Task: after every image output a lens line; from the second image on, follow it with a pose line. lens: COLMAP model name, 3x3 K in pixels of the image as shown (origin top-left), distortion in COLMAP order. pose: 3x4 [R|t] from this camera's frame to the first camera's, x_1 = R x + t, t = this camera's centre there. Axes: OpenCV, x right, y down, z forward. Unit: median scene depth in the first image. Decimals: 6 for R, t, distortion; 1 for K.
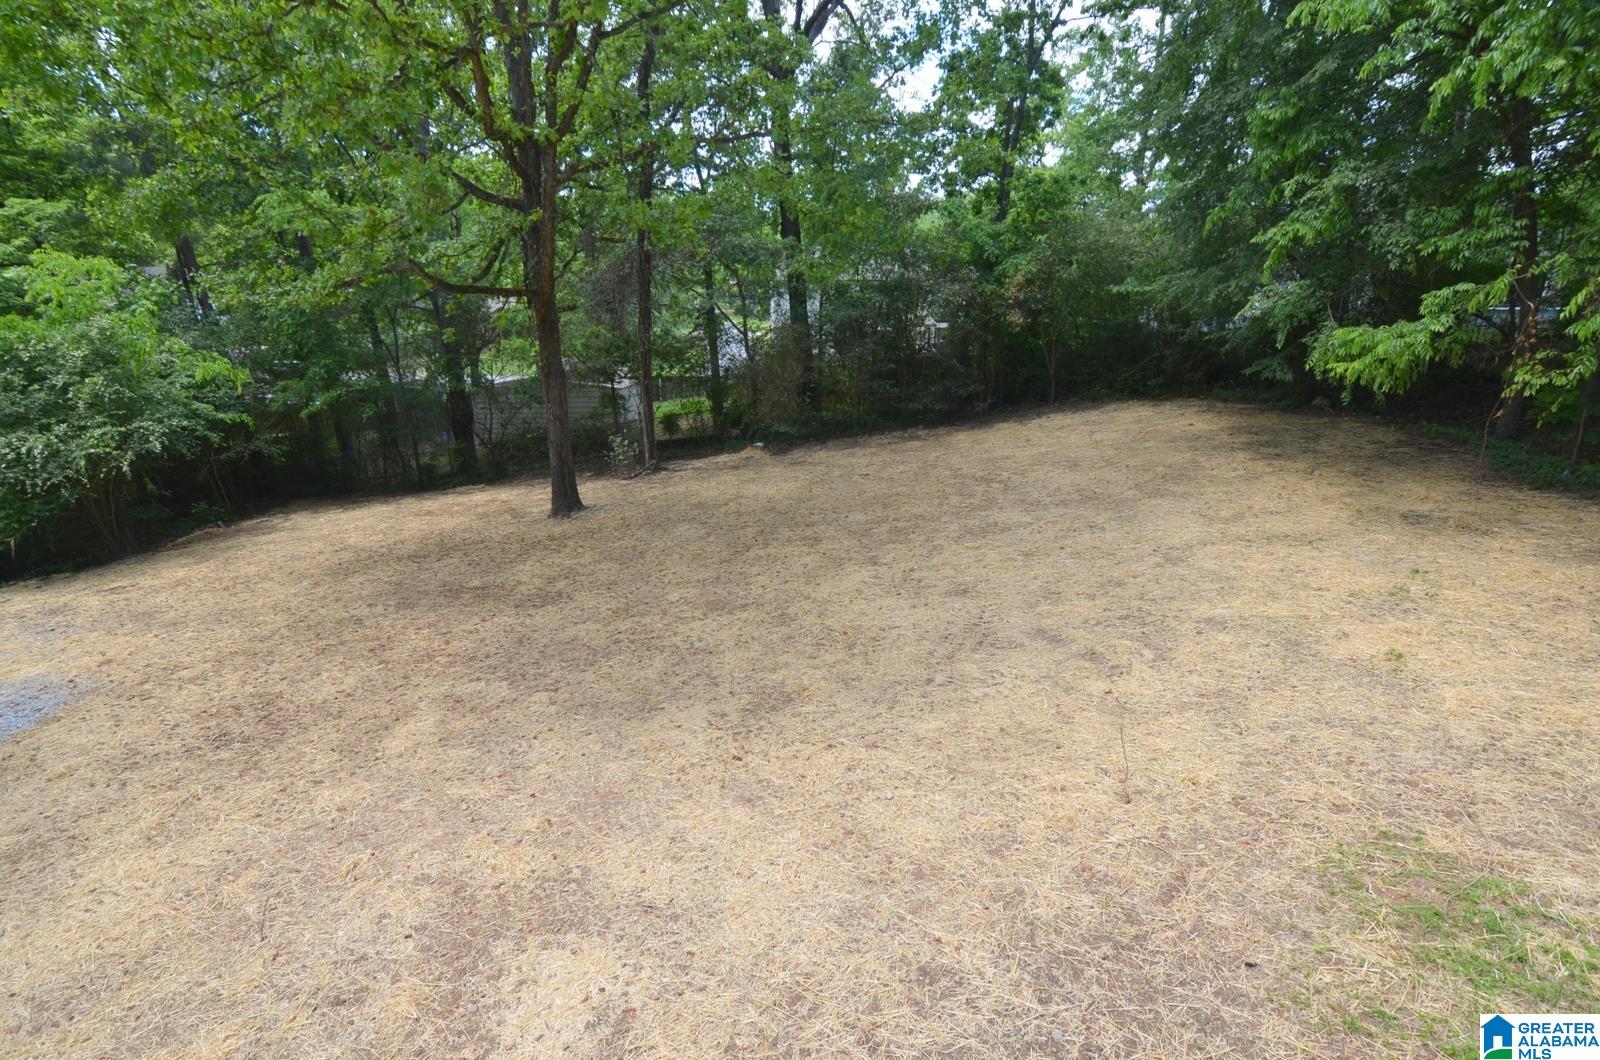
lens RADIAL K [[768.9, 0, 800.0], [0, 768.9, 530.0], [0, 0, 1]] dist [-0.003705, 0.000071]
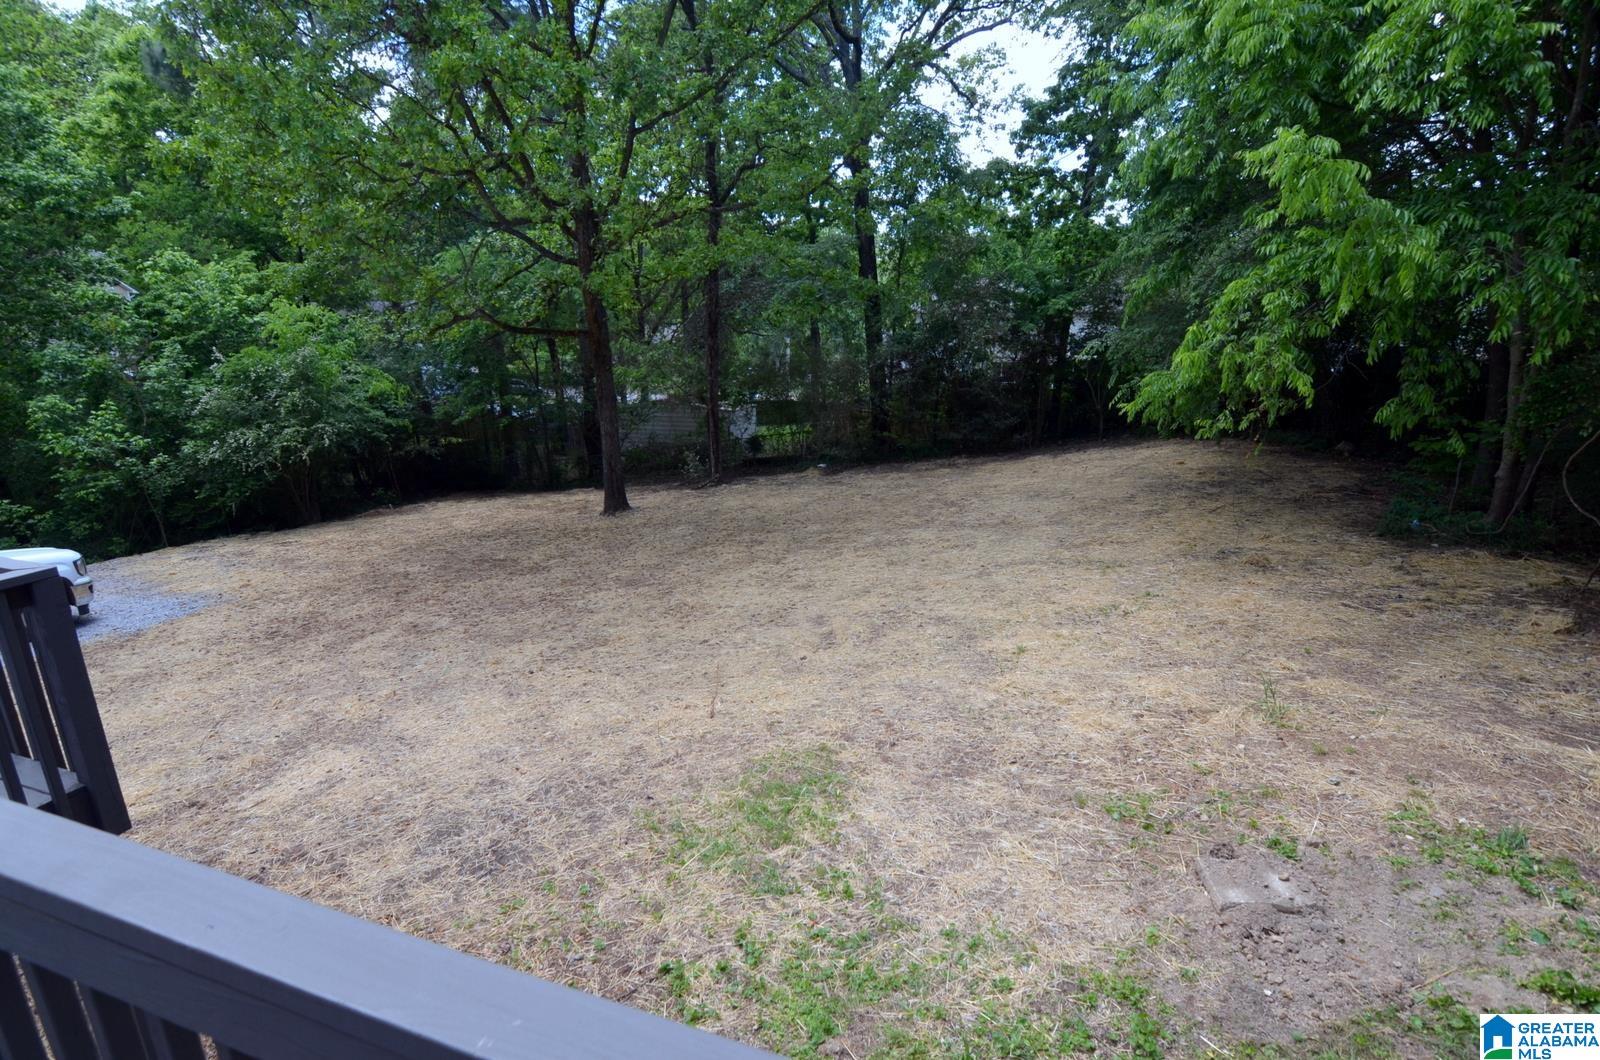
lens RADIAL K [[768.9, 0, 800.0], [0, 768.9, 530.0], [0, 0, 1]] dist [-0.003705, 0.000071]
pose [[0.966914, 0.067673, -0.245963, 0.322404], [-0.075873, 0.996829, -0.024003, 0.014808], [0.243559, 0.041871, 0.968982, -0.114287]]
